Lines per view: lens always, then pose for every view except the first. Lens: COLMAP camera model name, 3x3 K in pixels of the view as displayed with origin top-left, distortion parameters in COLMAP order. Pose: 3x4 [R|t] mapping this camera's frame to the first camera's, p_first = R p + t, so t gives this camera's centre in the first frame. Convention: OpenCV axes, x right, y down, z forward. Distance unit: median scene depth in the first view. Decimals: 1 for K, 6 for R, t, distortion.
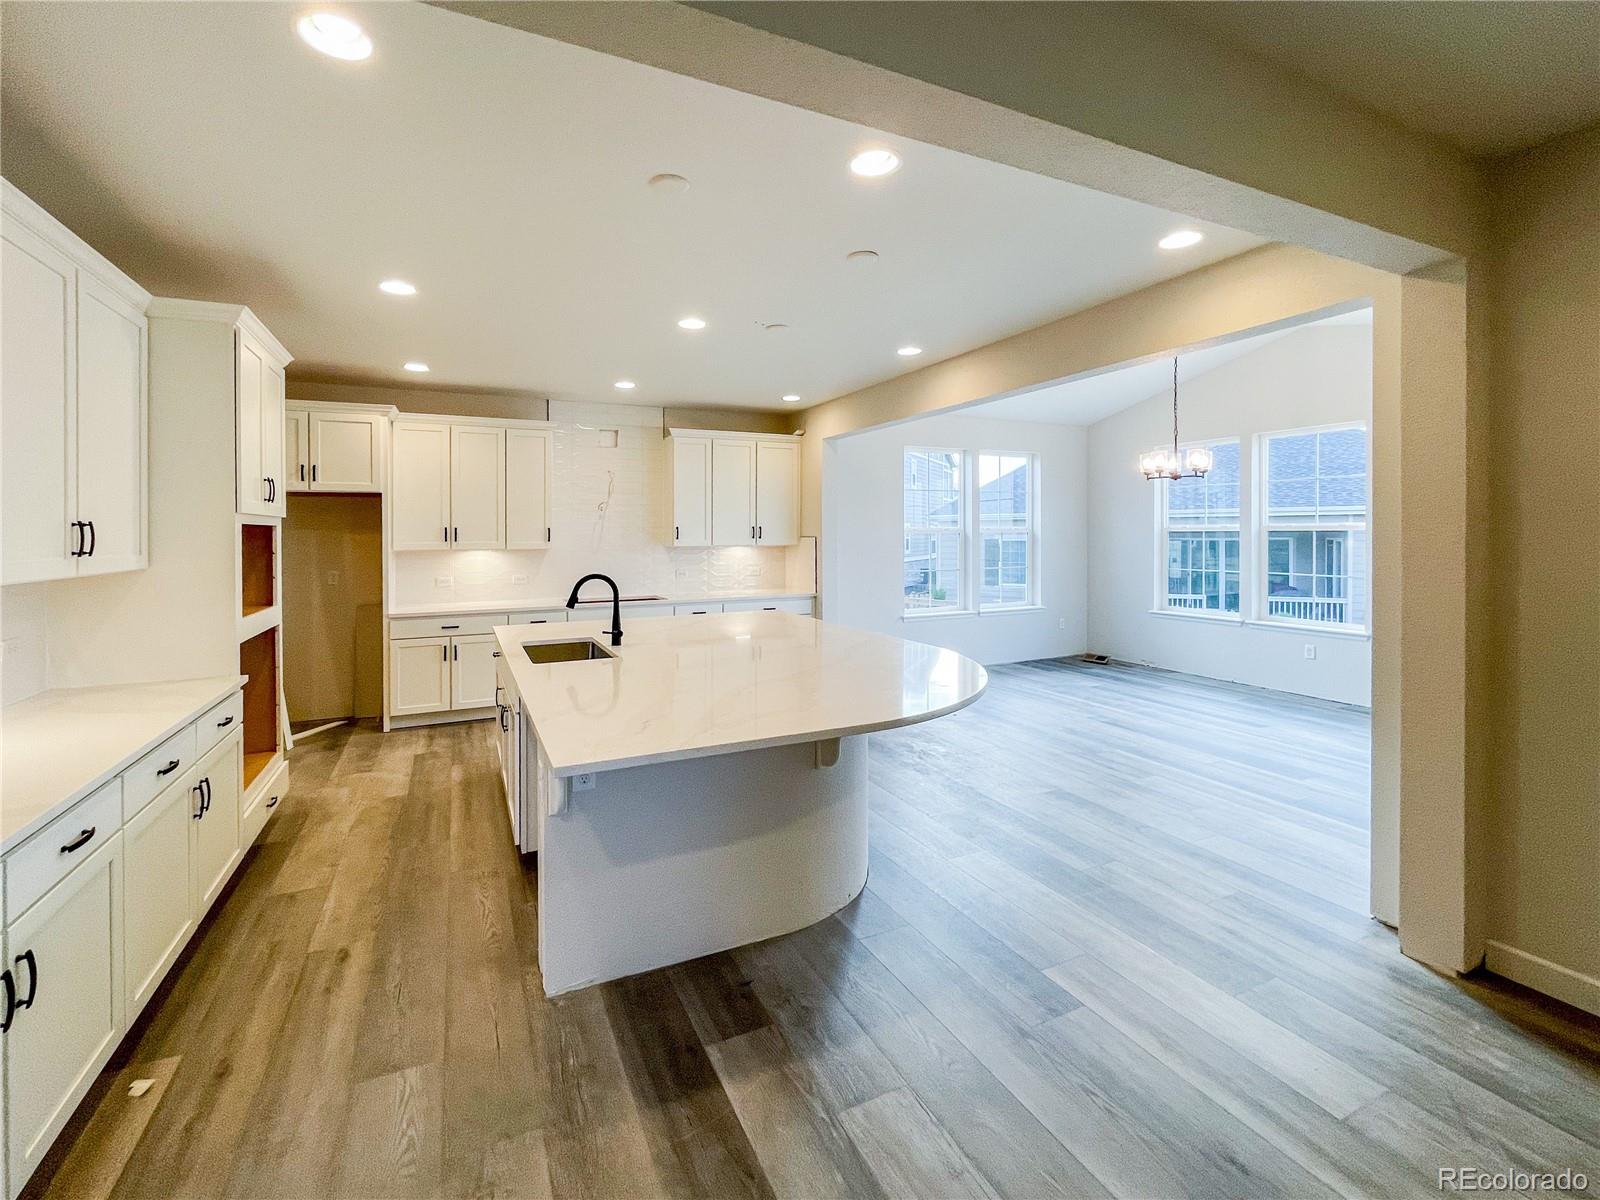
lens RADIAL K [[701.0, 0, 808.6], [0, 701.0, 529.7], [0, 0, 1]] dist [0.000125, -0.000194]
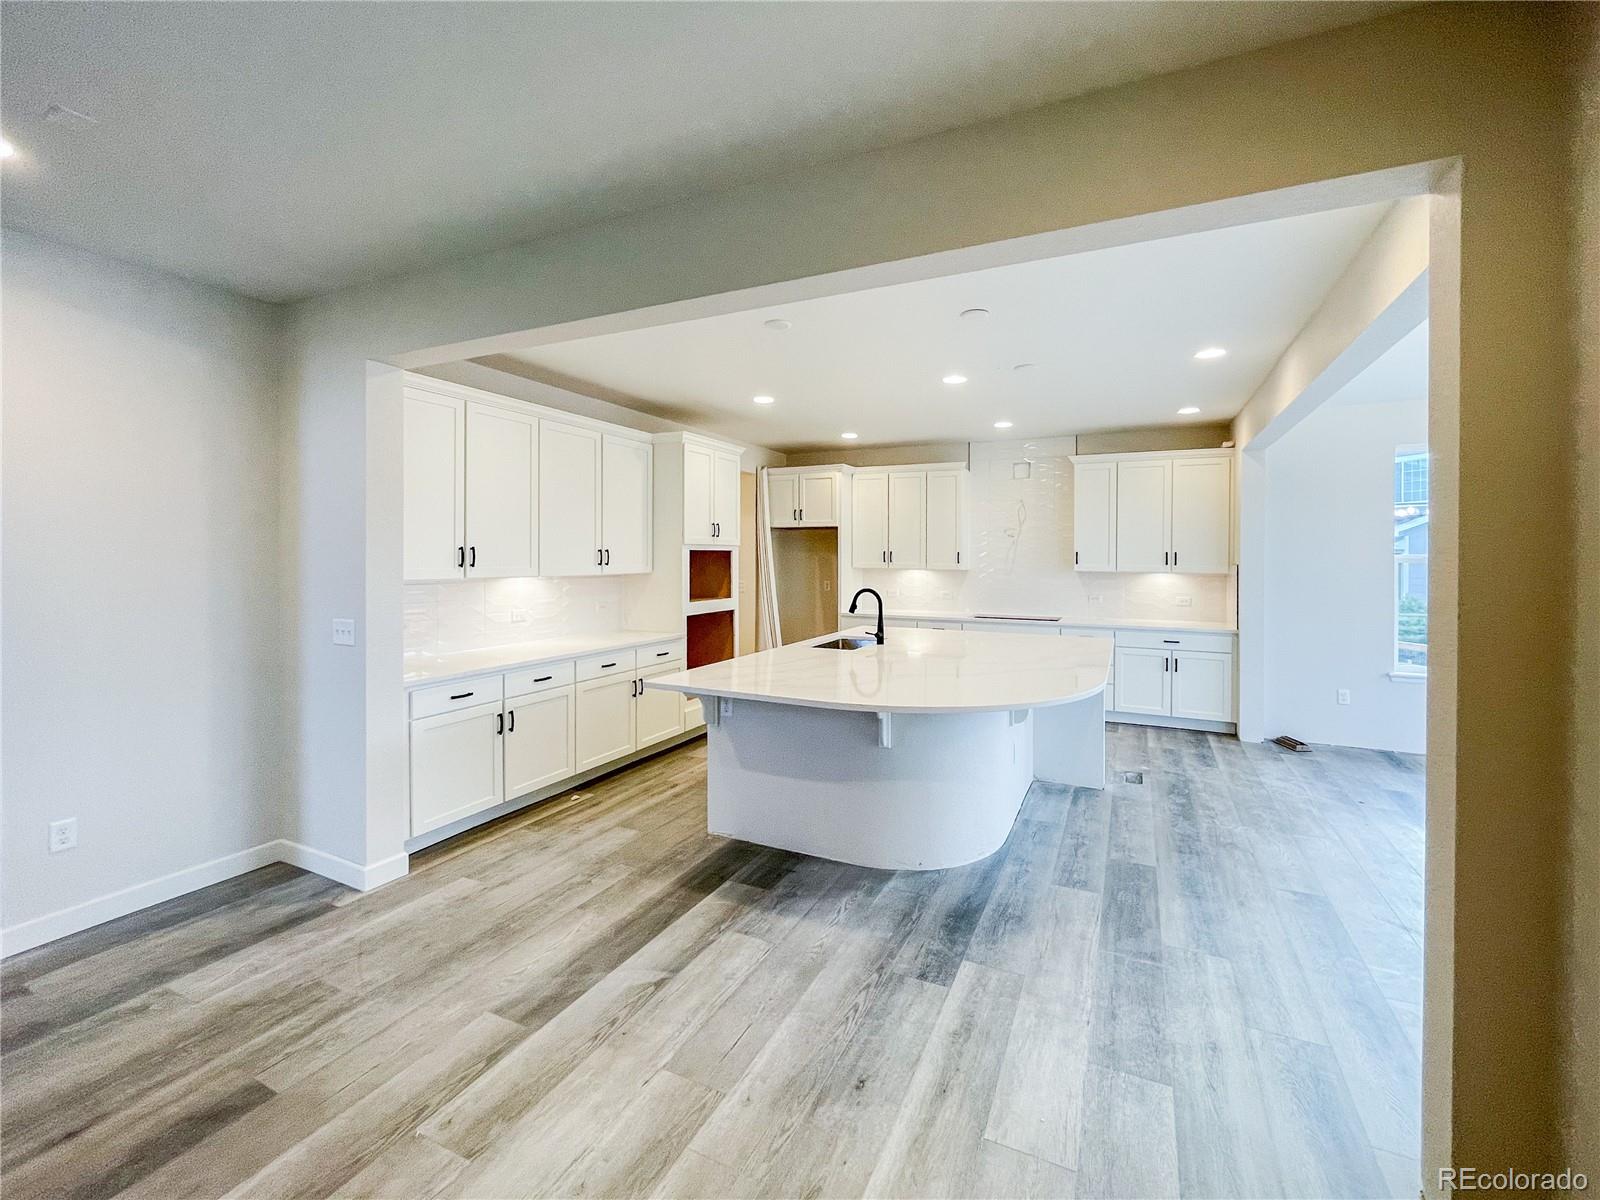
lens RADIAL K [[714.5, 0, 805.9], [0, 714.5, 553.9], [0, 0, 1]] dist [-0.000833, -0.000283]
pose [[0.624622, 0.009825, -0.780865, 0.961067], [-0.006674, 0.999951, 0.007243, -0.015018], [0.780898, 0.000687, 0.624658, 0.095100]]
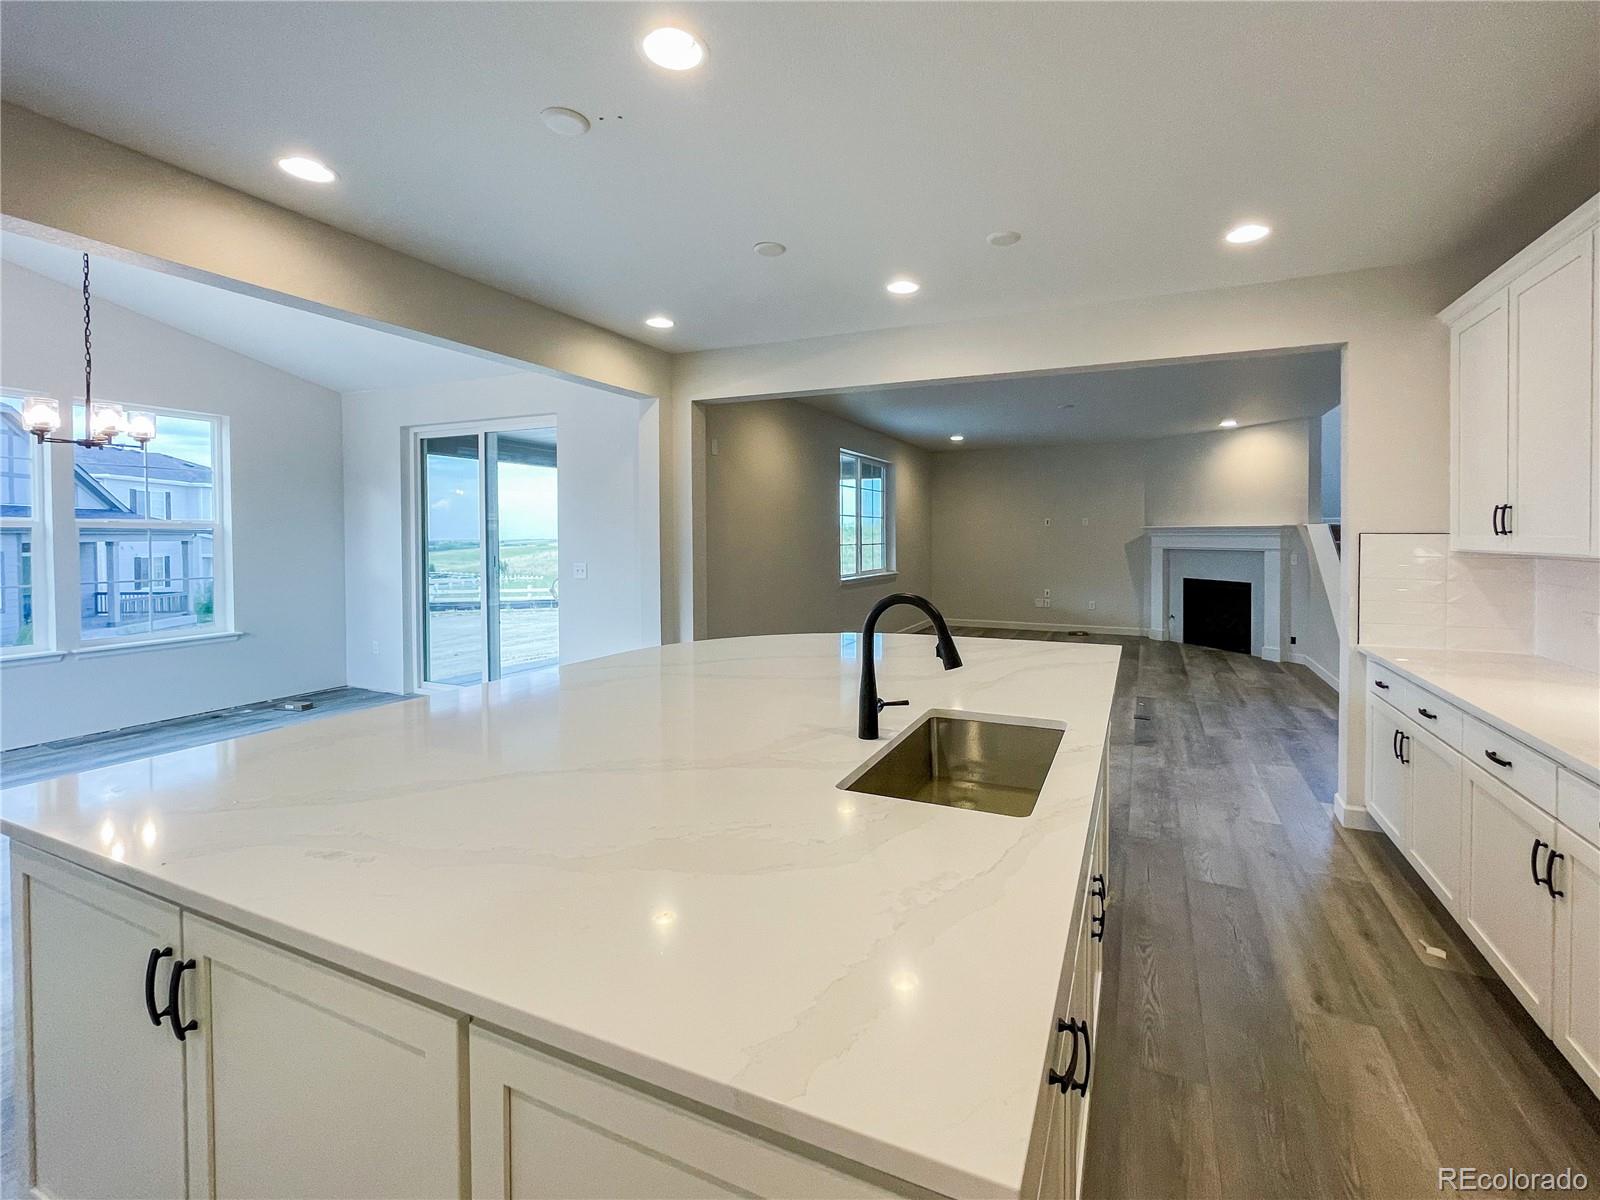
lens RADIAL K [[714.5, 0, 805.9], [0, 714.5, 553.9], [0, 0, 1]] dist [-0.000833, -0.000283]
pose [[-0.613957, -0.009590, 0.789281, -0.915561], [0.004312, 0.999871, 0.015503, 0.047256], [-0.789328, 0.012921, -0.613836, 1.927652]]
